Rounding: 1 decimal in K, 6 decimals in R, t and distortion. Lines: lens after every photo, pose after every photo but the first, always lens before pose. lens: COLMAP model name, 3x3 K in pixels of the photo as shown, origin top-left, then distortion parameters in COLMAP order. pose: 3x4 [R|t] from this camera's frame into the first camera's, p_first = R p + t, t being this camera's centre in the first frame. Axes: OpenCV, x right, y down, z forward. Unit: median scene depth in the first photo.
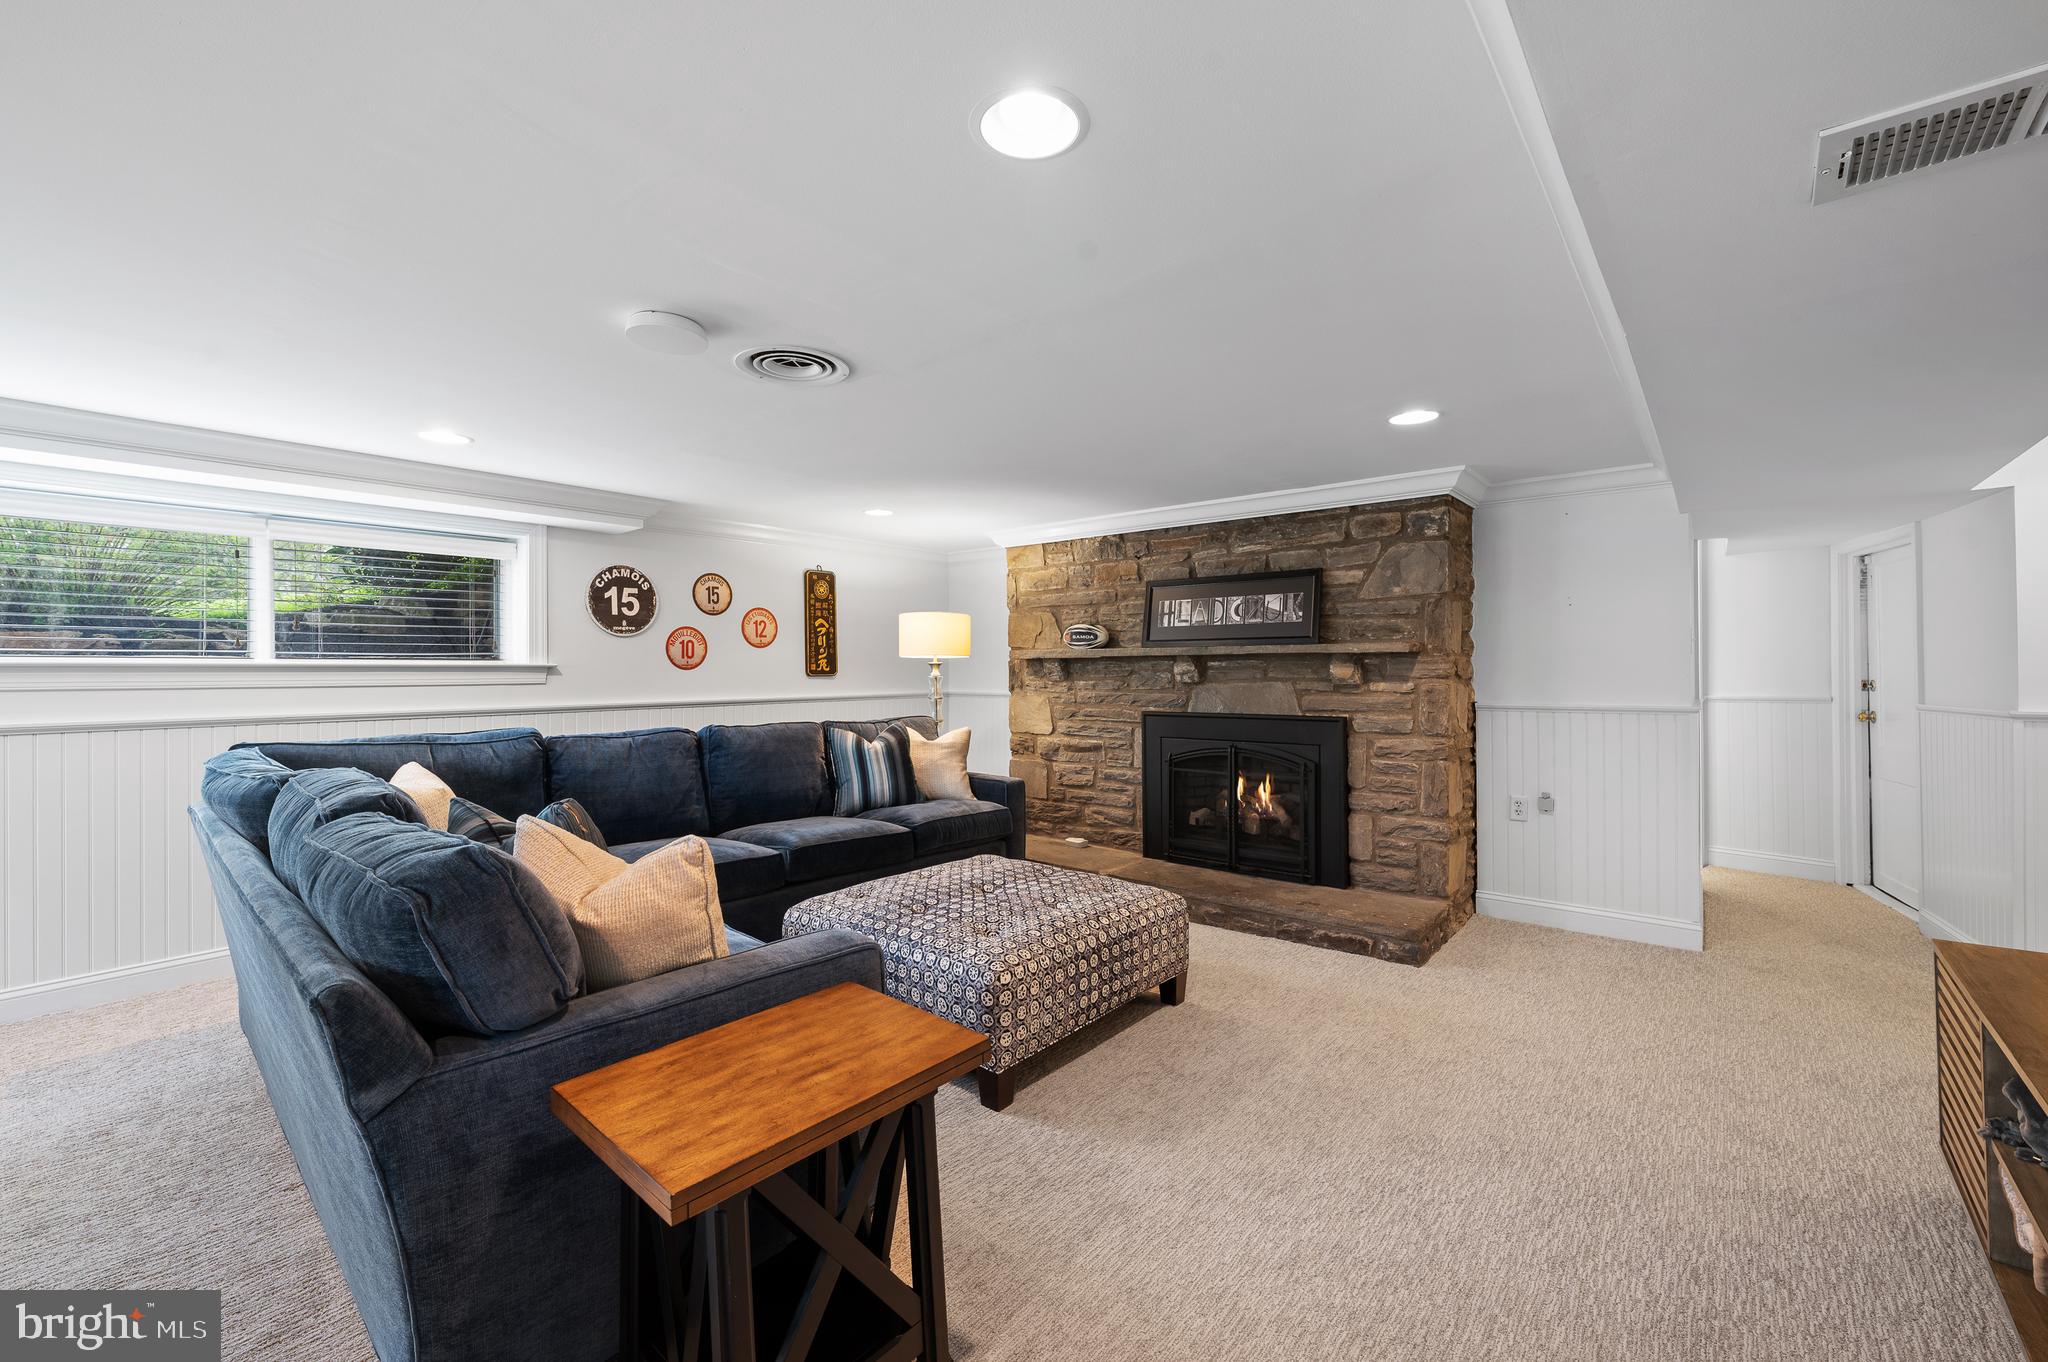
lens RADIAL K [[838.3, 0, 1030.8], [0, 838.3, 670.7], [0, 0, 1]] dist [-0.001251, 0.000141]
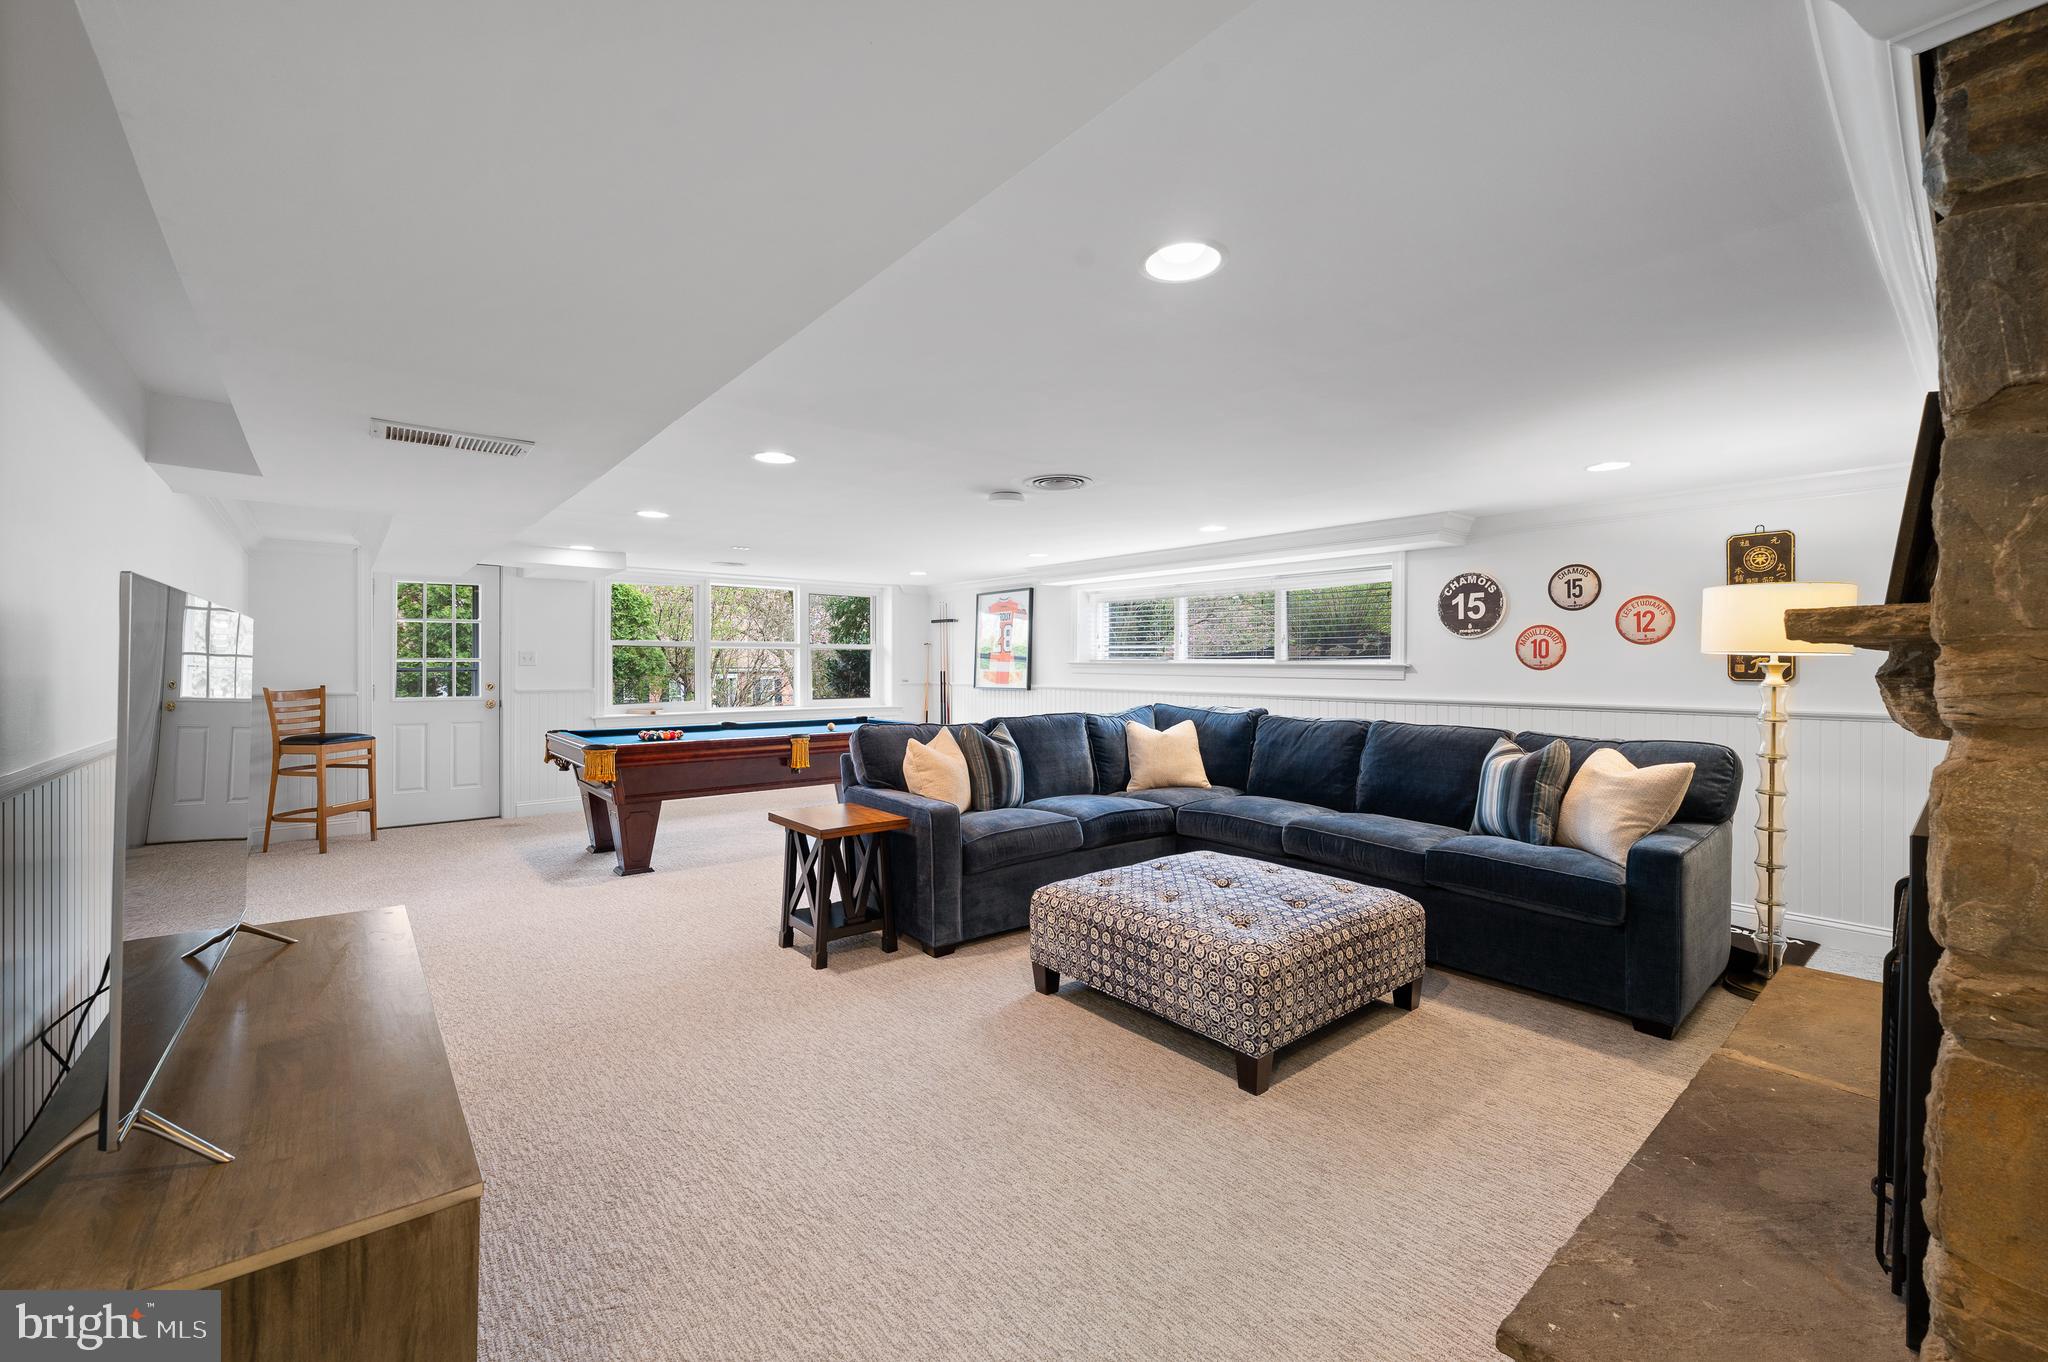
lens RADIAL K [[838.3, 0, 1032.8], [0, 838.3, 673.0], [0, 0, 1]] dist [-0.001251, 0.000141]
pose [[-0.175523, 0.014687, -0.984366, 0.683268], [-0.005320, 0.999860, 0.015866, -0.010573], [0.984461, 0.008022, -0.175420, 0.640003]]
